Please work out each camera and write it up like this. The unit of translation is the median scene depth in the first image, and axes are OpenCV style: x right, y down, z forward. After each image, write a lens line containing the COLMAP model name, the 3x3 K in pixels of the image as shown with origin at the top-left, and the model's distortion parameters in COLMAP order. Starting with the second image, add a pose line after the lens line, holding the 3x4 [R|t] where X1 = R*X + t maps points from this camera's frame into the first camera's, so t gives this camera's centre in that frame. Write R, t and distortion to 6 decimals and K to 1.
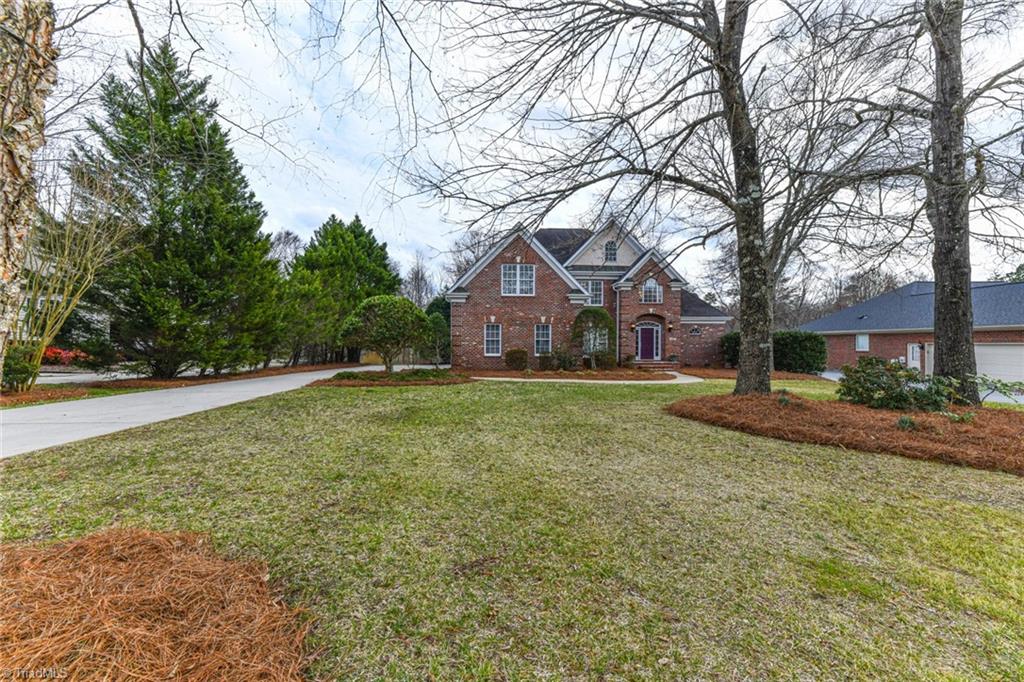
lens RADIAL K [[413.5, 0, 509.8], [0, 413.5, 340.5], [0, 0, 1]] dist [0.007313, -0.000065]
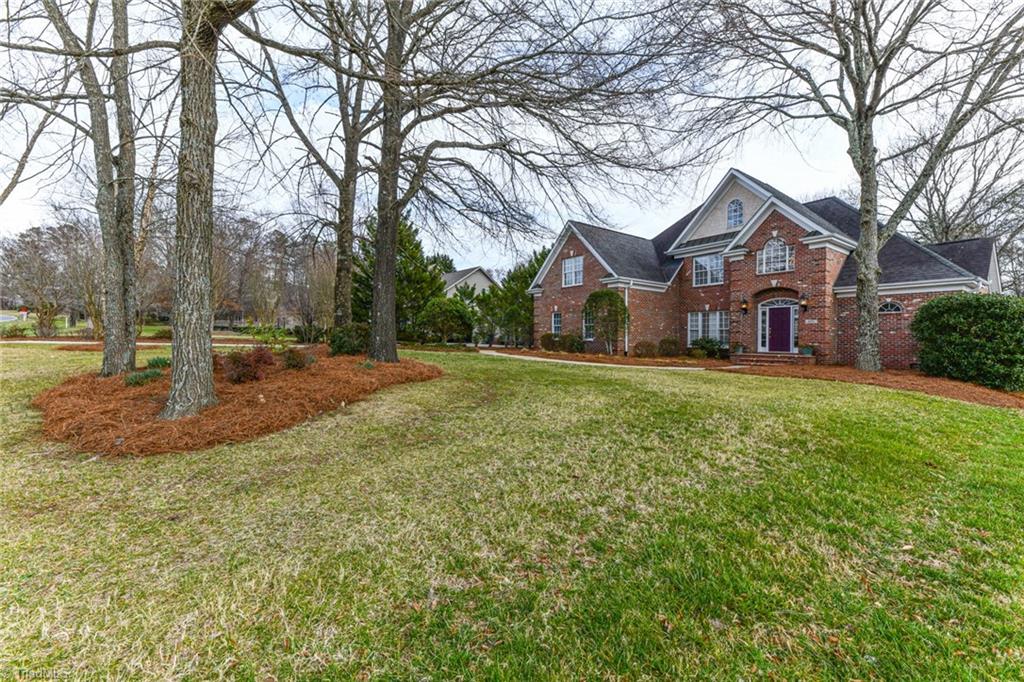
lens RADIAL K [[413.5, 0, 509.8], [0, 413.5, 340.5], [0, 0, 1]] dist [0.007313, -0.000065]
pose [[0.508579, 0.015902, -0.860868, 0.750322], [-0.000653, 0.999836, 0.018083, 0.015788], [0.861015, -0.008635, 0.508506, 0.237805]]
